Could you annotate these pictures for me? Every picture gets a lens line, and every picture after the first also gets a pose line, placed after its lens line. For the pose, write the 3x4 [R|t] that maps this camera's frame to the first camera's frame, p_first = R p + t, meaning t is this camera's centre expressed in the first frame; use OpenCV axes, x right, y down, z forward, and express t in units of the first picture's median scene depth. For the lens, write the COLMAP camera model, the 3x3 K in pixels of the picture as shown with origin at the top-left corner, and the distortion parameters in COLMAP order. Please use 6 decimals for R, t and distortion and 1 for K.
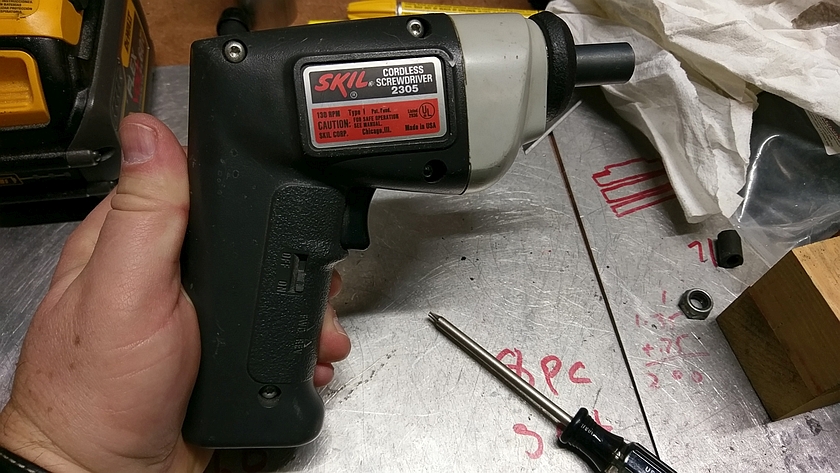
lens RADIAL K [[674.5, 0, 421.2], [0, 674.5, 239.1], [0, 0, 1]] dist [0.078956, -0.098299]
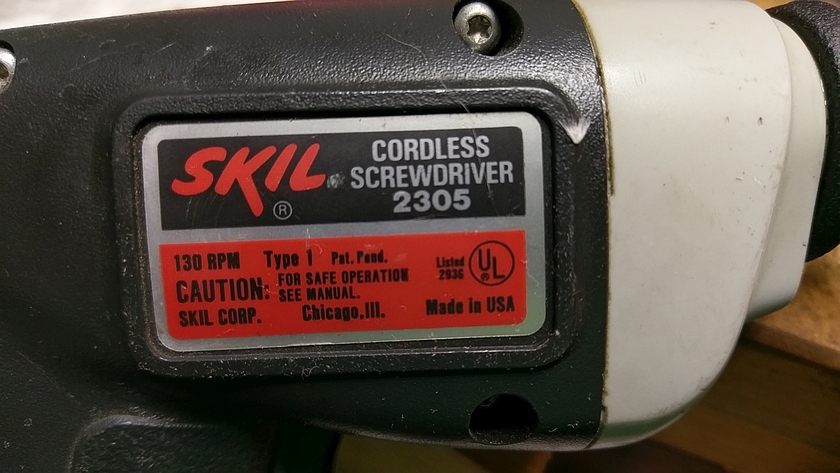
lens RADIAL K [[674.5, 0, 418.8], [0, 674.5, 234.5], [0, 0, 1]] dist [0.078956, -0.098299]
pose [[0.989265, 0.074974, -0.125438, 0.014209], [-0.075127, 0.997168, 0.003512, -0.205471], [0.125346, 0.005949, 0.992095, 0.658716]]
